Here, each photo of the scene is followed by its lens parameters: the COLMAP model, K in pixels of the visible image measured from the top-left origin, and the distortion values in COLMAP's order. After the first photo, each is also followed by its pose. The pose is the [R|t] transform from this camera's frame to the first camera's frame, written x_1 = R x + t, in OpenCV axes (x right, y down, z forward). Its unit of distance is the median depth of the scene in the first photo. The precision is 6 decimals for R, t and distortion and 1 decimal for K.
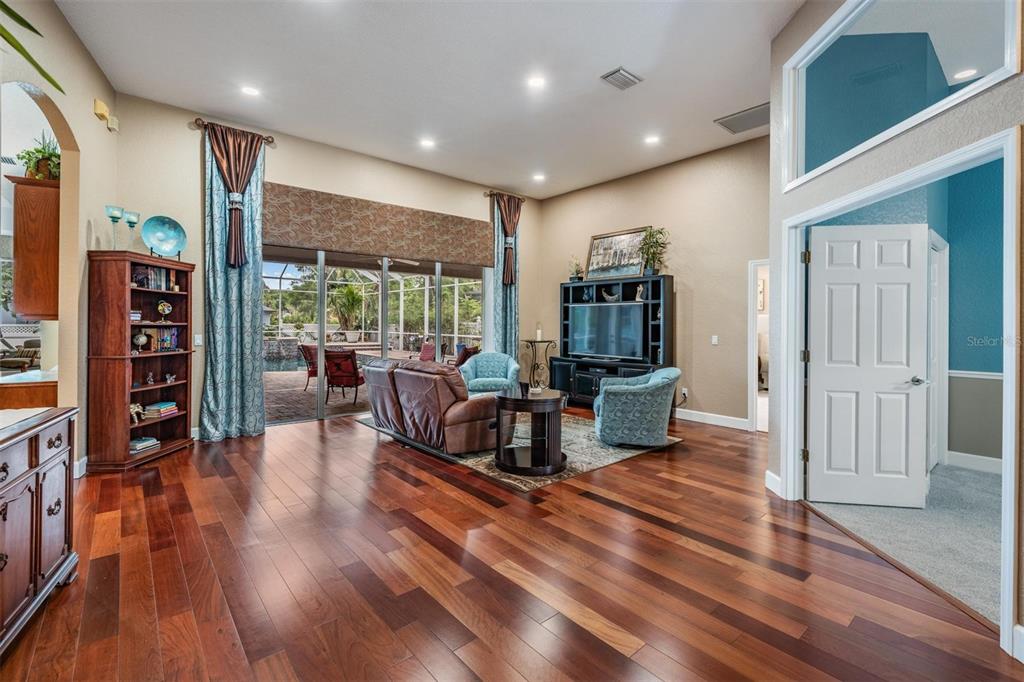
lens RADIAL K [[459.7, 0, 509.8], [0, 459.7, 323.7], [0, 0, 1]] dist [0.002281, -0.000211]
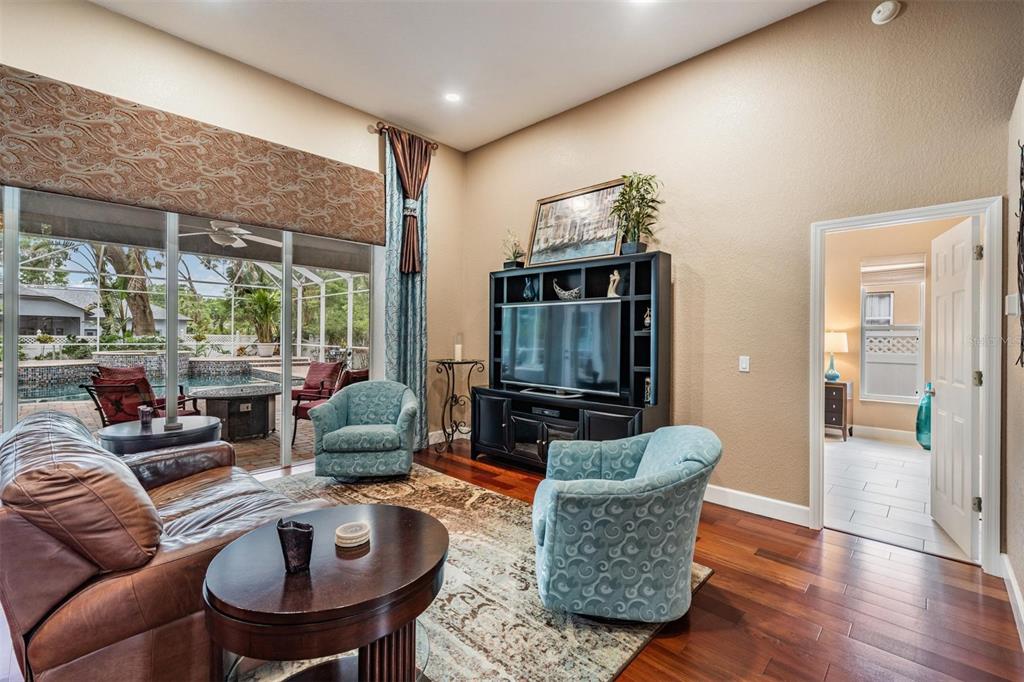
lens RADIAL K [[459.7, 0, 514.8], [0, 459.7, 338.9], [0, 0, 1]] dist [0.002281, -0.000211]
pose [[0.993847, 0.000989, 0.110759, 0.077158], [-0.001889, 0.999966, 0.008013, 0.000432], [-0.110747, -0.008173, 0.993815, 0.370323]]
